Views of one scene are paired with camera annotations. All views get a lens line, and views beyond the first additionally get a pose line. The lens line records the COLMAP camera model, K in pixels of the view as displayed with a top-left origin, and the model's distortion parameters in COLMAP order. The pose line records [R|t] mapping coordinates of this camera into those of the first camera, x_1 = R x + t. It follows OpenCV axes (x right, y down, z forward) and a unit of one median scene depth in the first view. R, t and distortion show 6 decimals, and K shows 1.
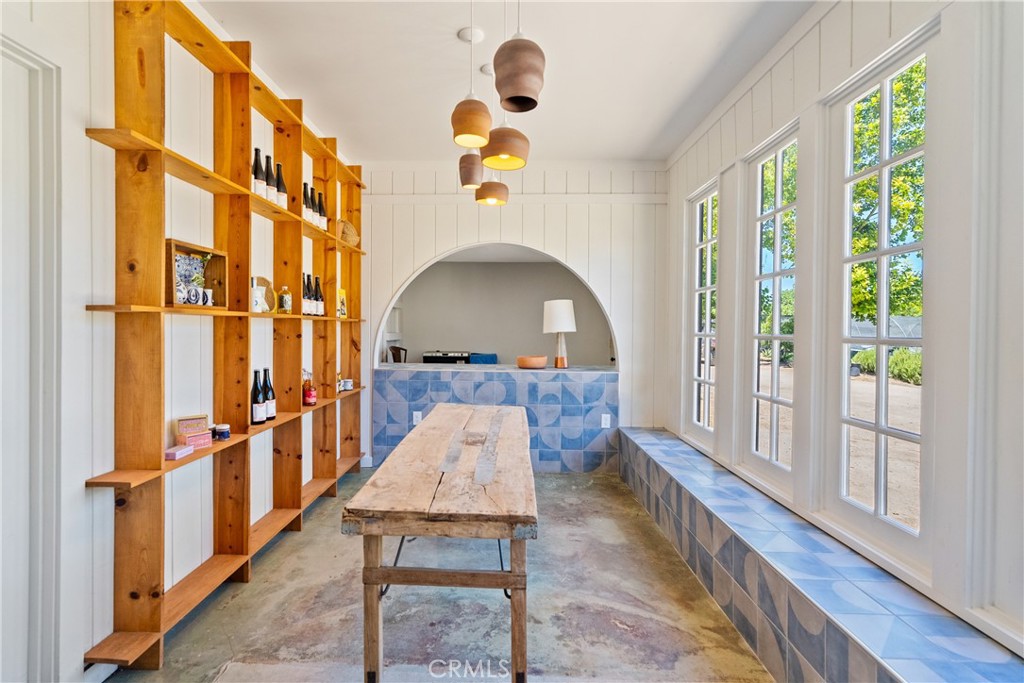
lens RADIAL K [[475.1, 0, 486.4], [0, 475.1, 342.9], [0, 0, 1]] dist [-0.004447, 0.000464]
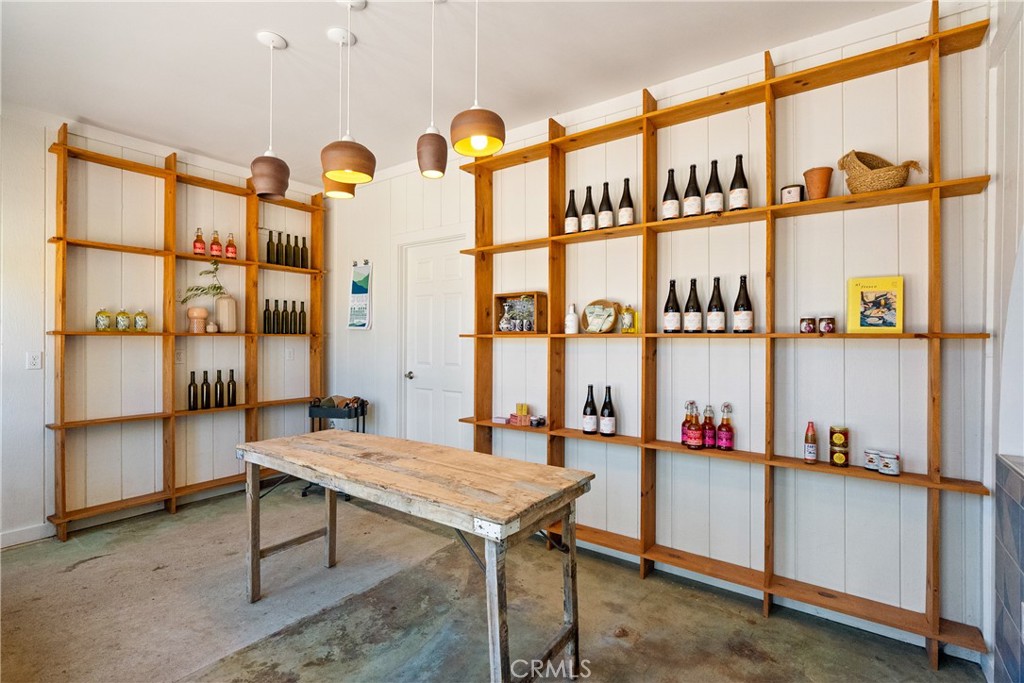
lens RADIAL K [[504.8, 0, 562.0], [0, 504.8, 355.5], [0, 0, 1]] dist [-0.004242, -0.000197]
pose [[-0.525878, 0.009860, -0.850503, 0.508260], [-0.039184, 0.998590, 0.035804, -0.047059], [0.849657, 0.052154, -0.524751, 1.430601]]
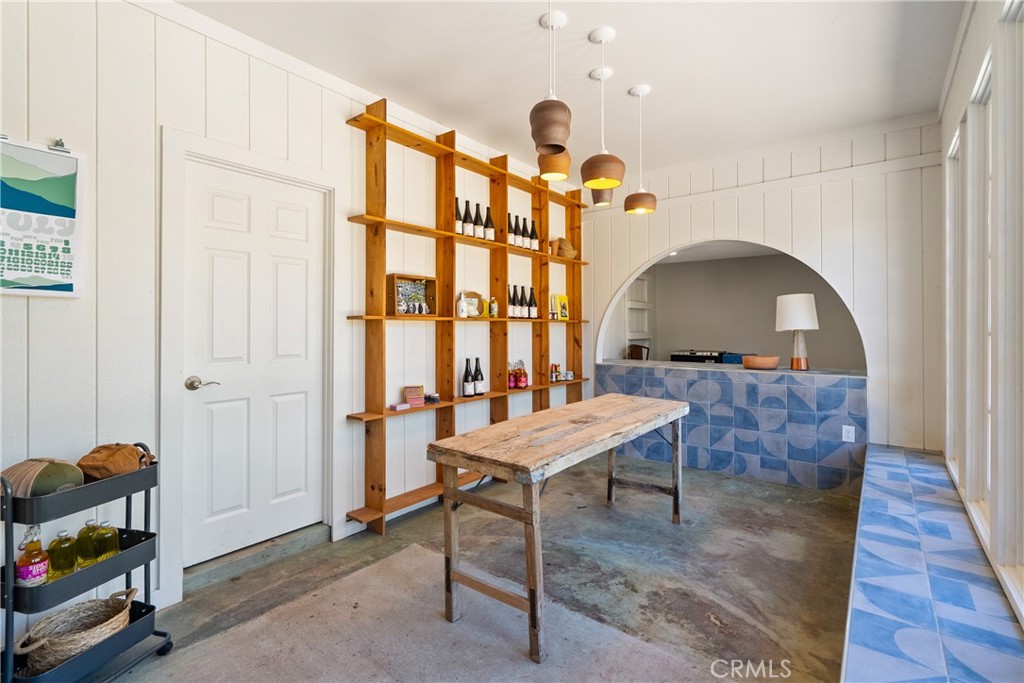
lens RADIAL K [[460.4, 0, 512.0], [0, 460.4, 341.5], [0, 0, 1]] dist [-0.003725, 0.000716]
pose [[0.818300, 0.005082, -0.574769, 0.369144], [-0.007245, 0.999973, -0.001473, 0.007507], [0.574746, 0.005370, 0.818314, -0.035397]]
